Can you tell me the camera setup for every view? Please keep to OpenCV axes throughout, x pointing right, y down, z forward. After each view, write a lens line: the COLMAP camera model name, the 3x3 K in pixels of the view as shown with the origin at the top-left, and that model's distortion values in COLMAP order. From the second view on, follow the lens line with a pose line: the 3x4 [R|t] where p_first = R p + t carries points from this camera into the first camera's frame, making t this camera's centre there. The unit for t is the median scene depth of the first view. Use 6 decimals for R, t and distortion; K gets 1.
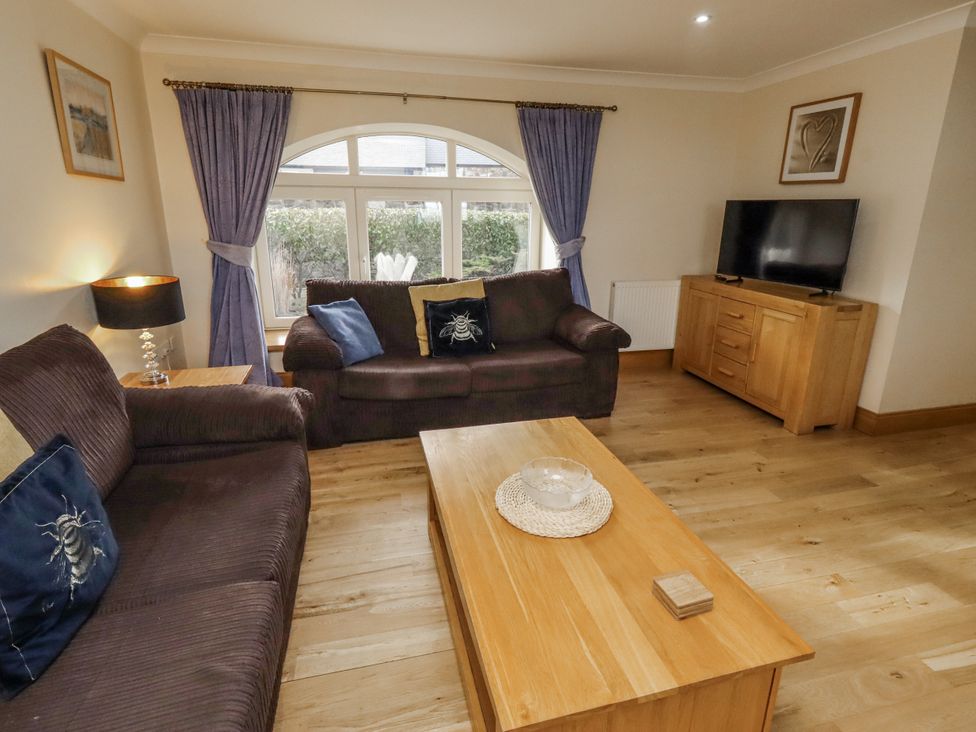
lens RADIAL K [[508.0, 0, 496.9], [0, 508.0, 346.8], [0, 0, 1]] dist [0.003522, 0.000675]
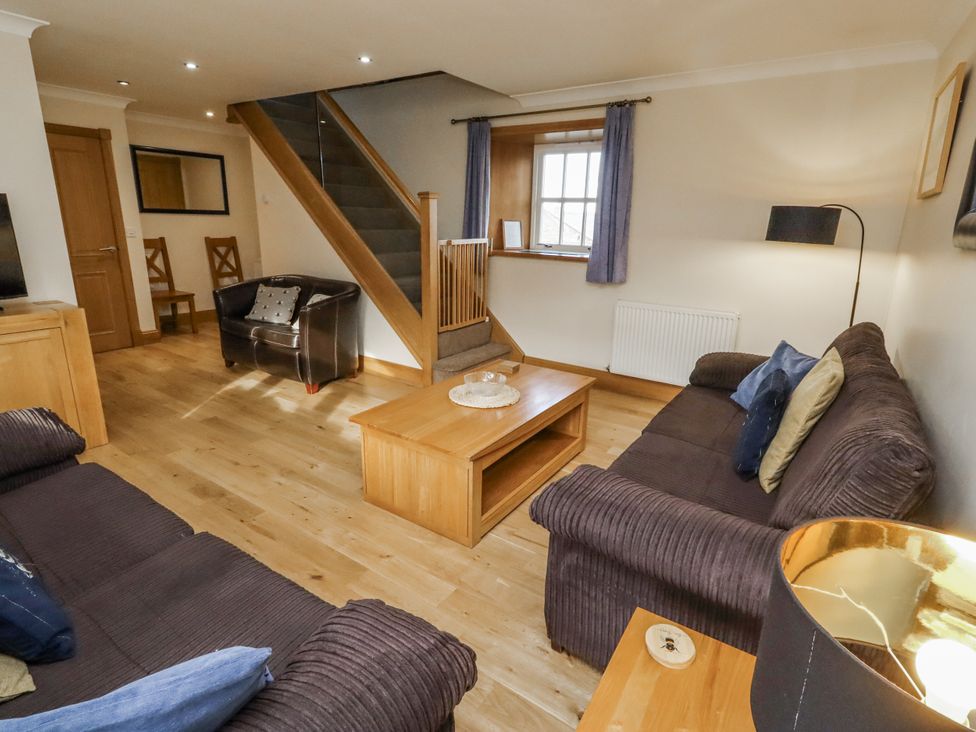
lens RADIAL K [[508.0, 0, 496.9], [0, 508.0, 346.8], [0, 0, 1]] dist [0.003522, 0.000675]
pose [[-0.669990, -0.206642, 0.713031, -0.685201], [0.165274, 0.894854, 0.414633, -0.334015], [-0.723739, 0.395645, -0.565391, 1.187962]]
